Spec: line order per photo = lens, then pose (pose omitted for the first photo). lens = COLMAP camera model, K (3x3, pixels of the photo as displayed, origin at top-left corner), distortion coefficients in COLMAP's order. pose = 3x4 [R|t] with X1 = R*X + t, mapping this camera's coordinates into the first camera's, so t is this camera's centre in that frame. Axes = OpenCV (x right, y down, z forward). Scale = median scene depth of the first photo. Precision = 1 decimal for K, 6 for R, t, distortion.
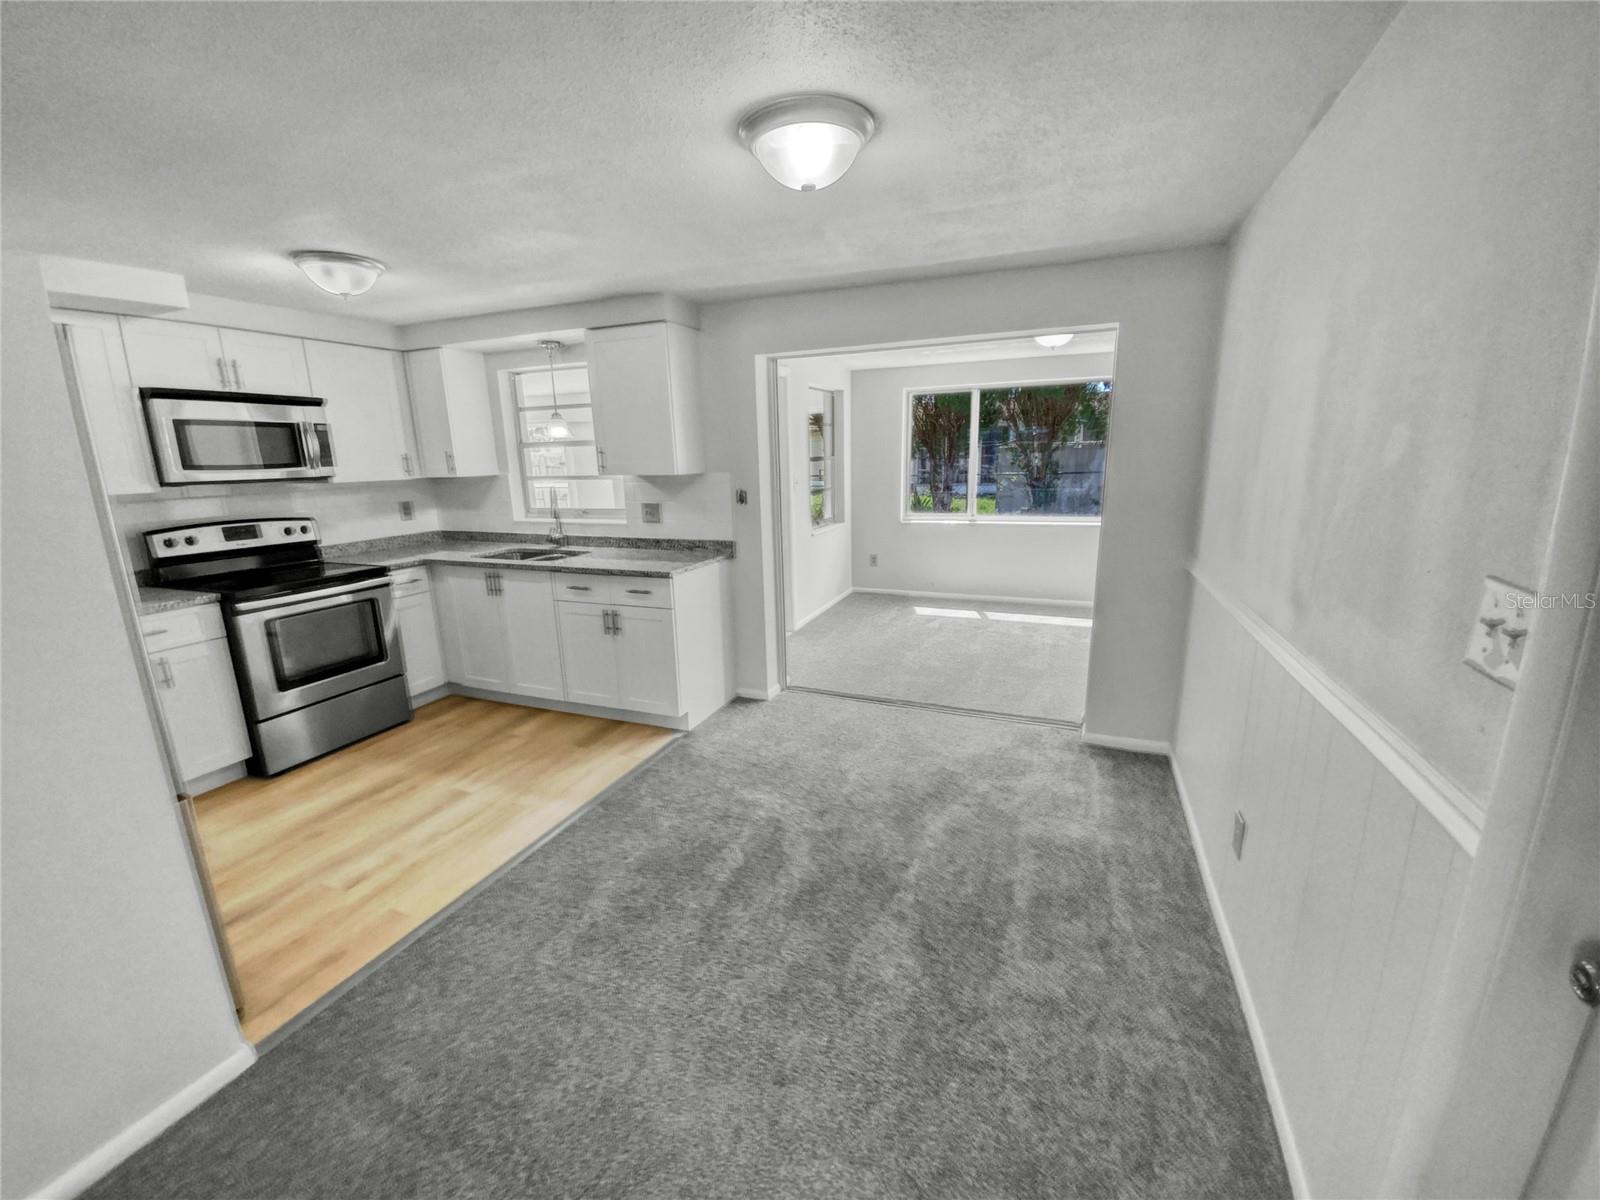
lens RADIAL K [[655.9, 0, 792.1], [0, 655.9, 607.7], [0, 0, 1]] dist [0.019697, -0.000168]
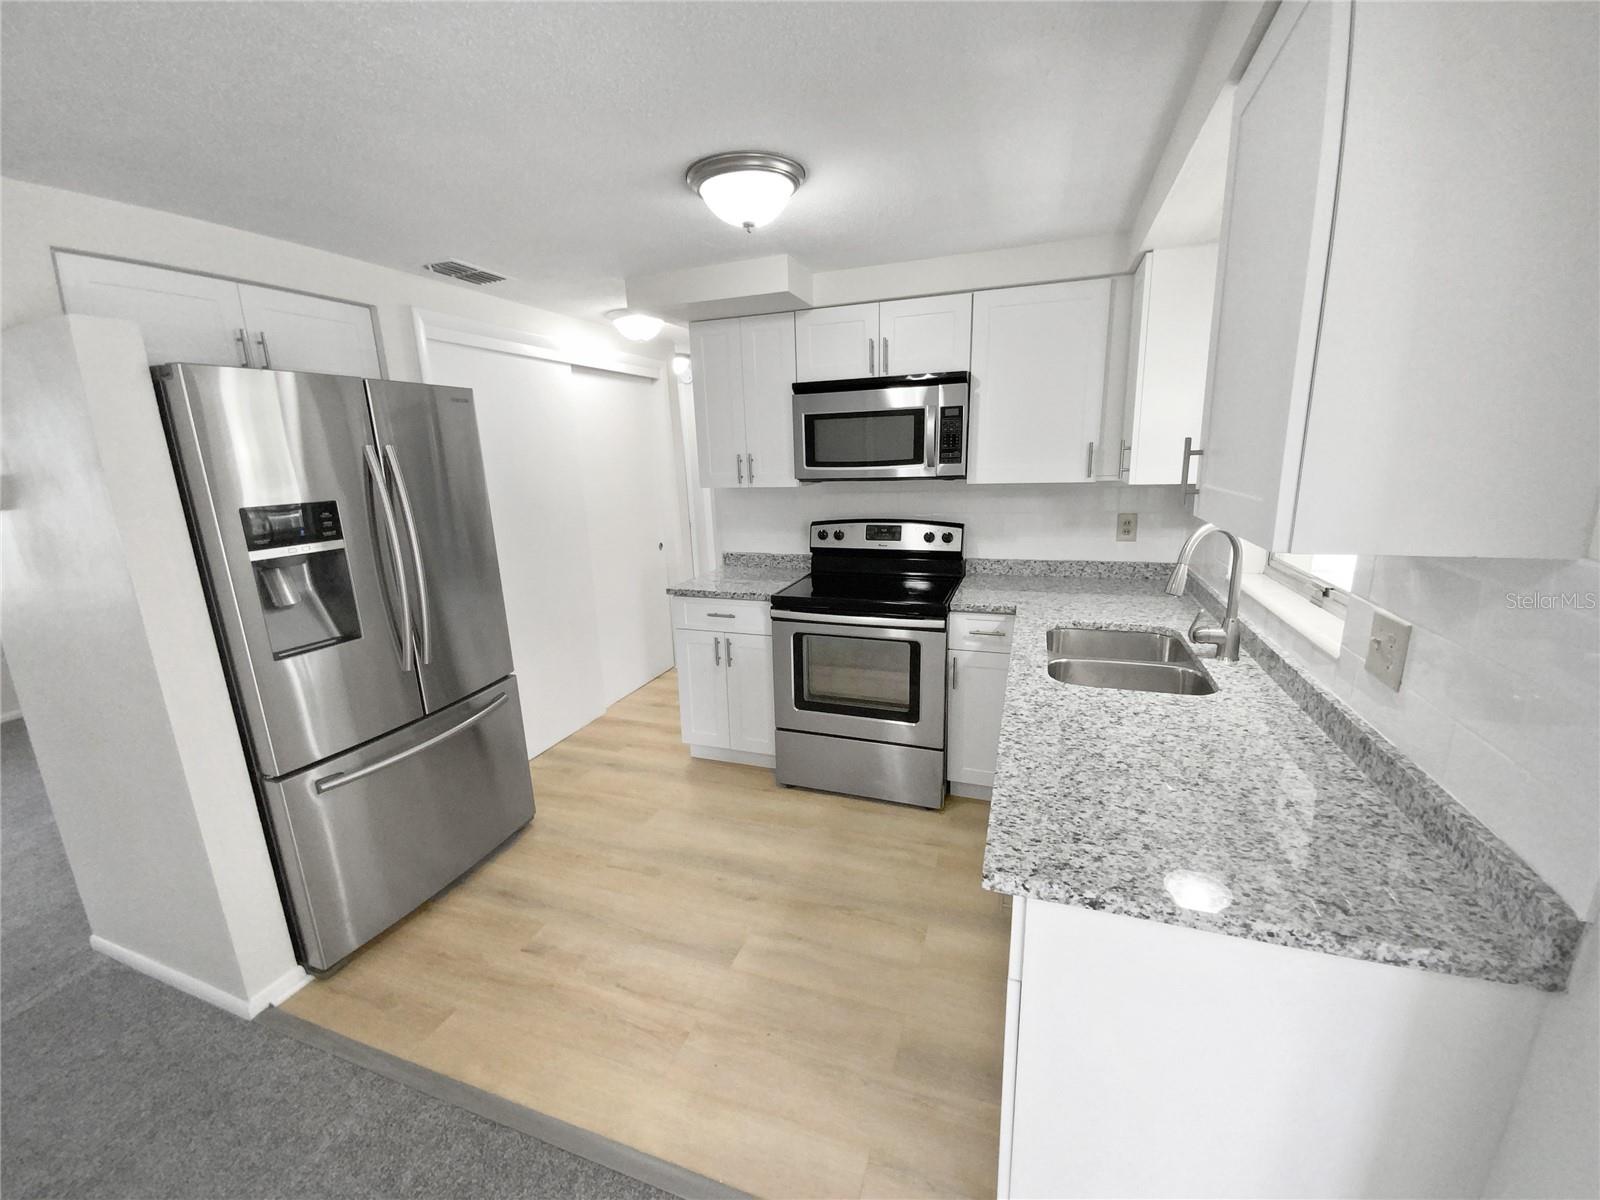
lens RADIAL K [[655.9, 0, 792.1], [0, 655.9, 607.7], [0, 0, 1]] dist [0.019697, -0.000168]
pose [[0.057692, 0.255569, -0.965068, 0.059833], [-0.204988, 0.949113, 0.239090, -0.192606], [0.977063, 0.184034, 0.107145, 0.748482]]
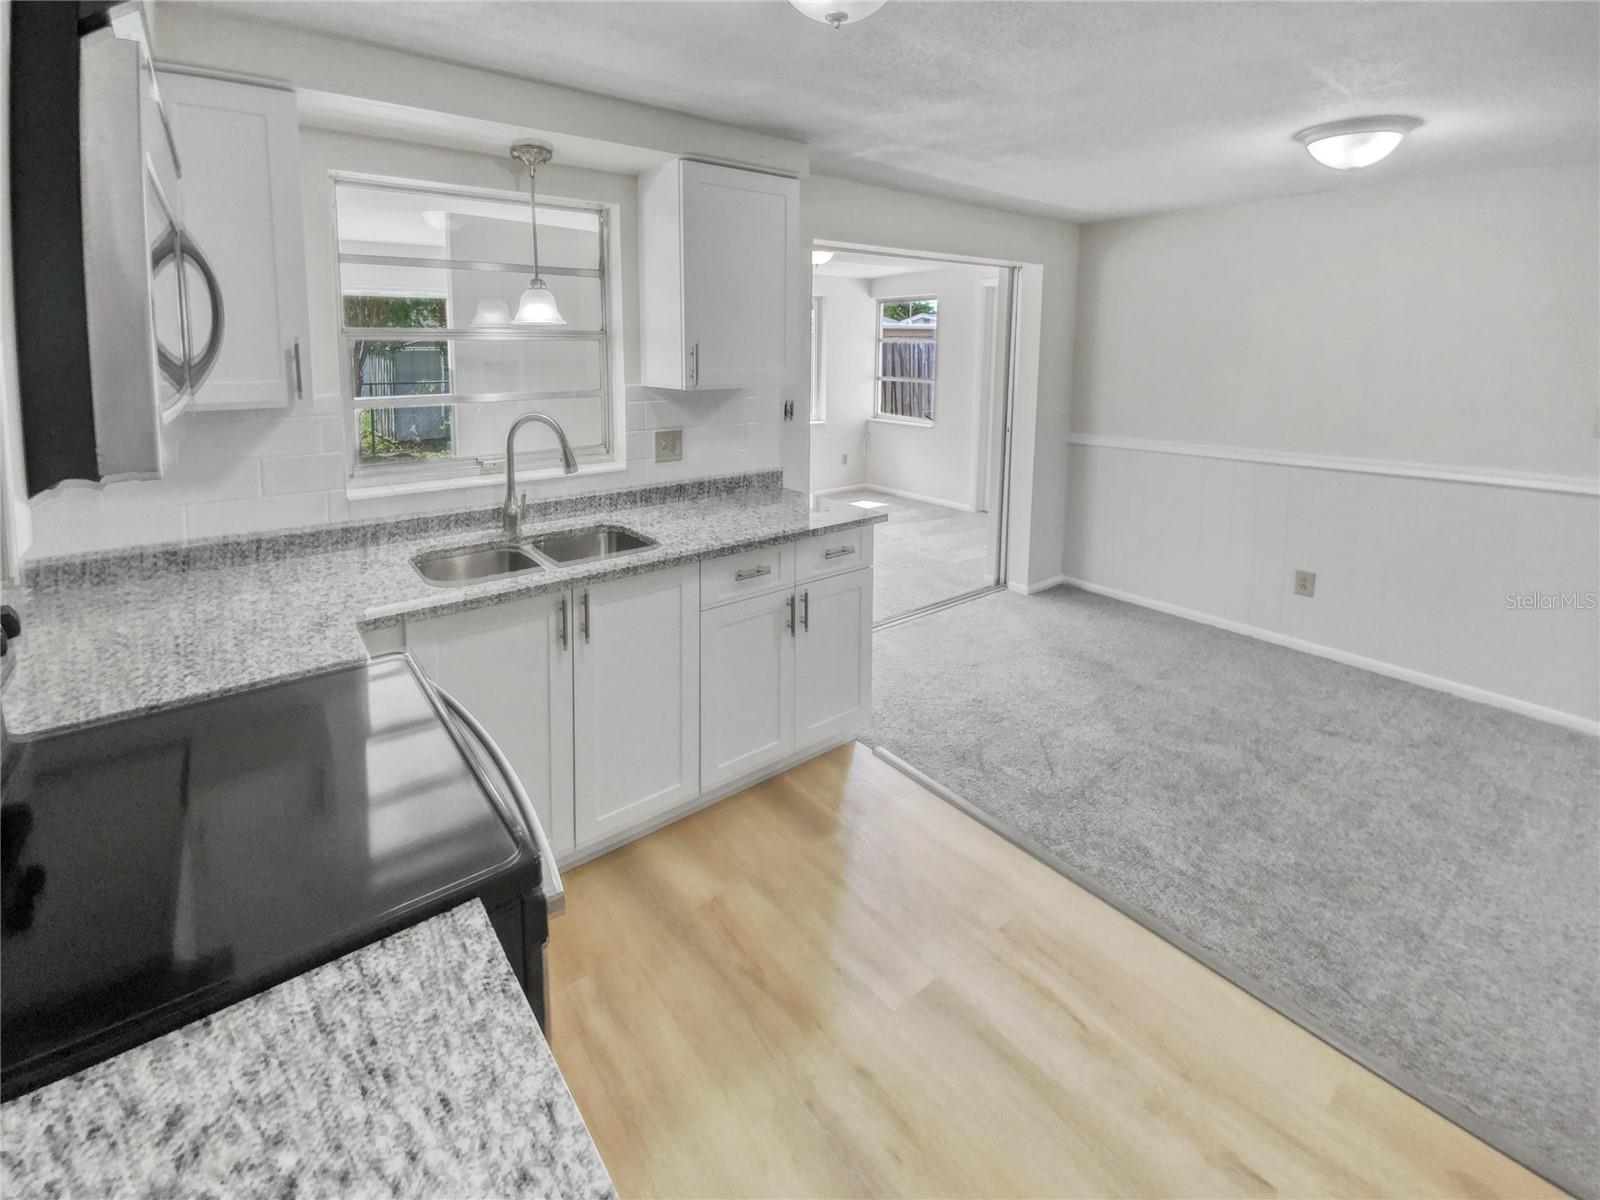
lens RADIAL K [[725.2, 0, 795.5], [0, 725.2, 420.3], [0, 0, 1]] dist [0.000115, -0.000041]
pose [[0.481915, -0.063414, 0.873920, -0.824459], [0.197842, 0.979496, -0.038023, -0.125646], [-0.853590, 0.191222, 0.484580, 0.591381]]
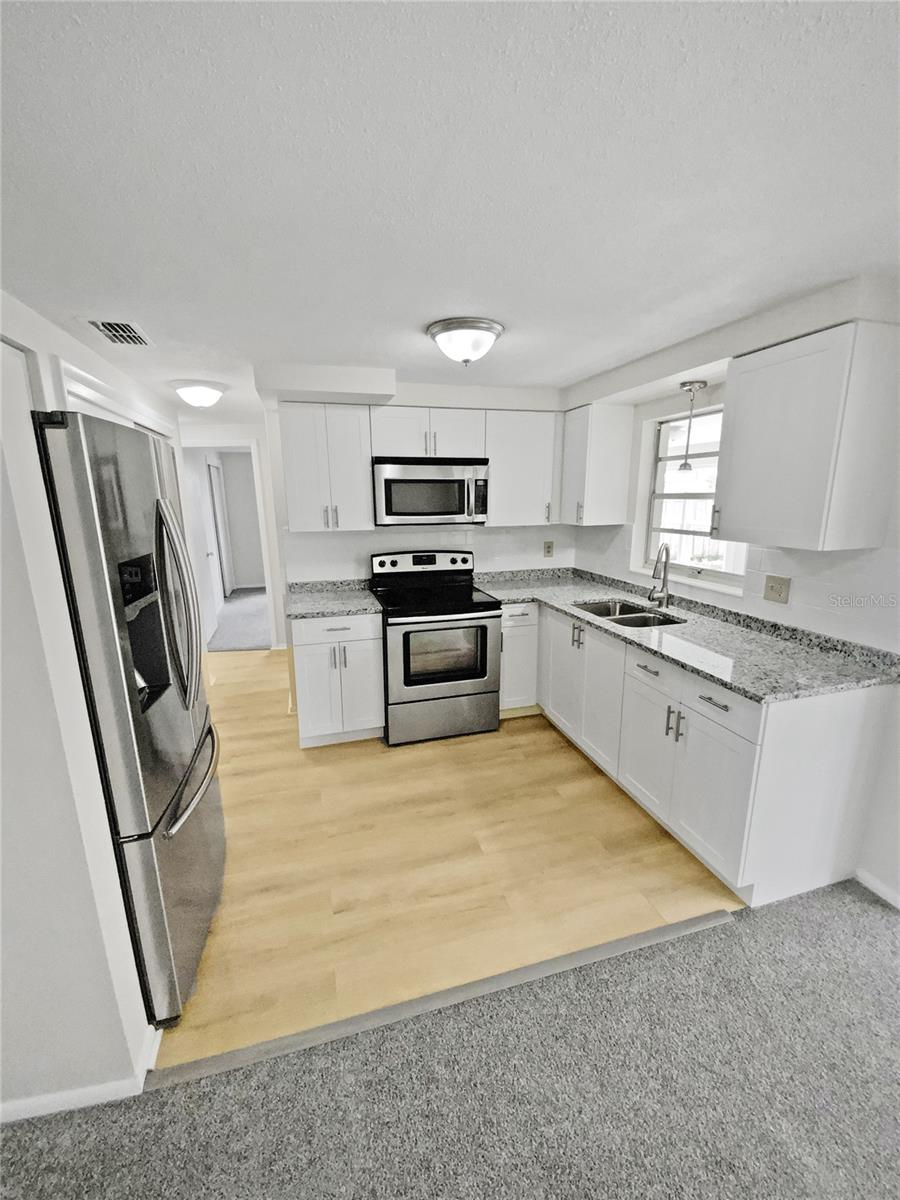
lens RADIAL K [[489.0, 0, 453.0], [0, 489.0, 604.6], [0, 0, 1]] dist [0.006338, -0.000290]
pose [[0.643139, 0.189048, -0.742046, -0.029149], [-0.188742, 0.978285, 0.085648, -0.112504], [0.742124, 0.084972, 0.664855, 0.361264]]
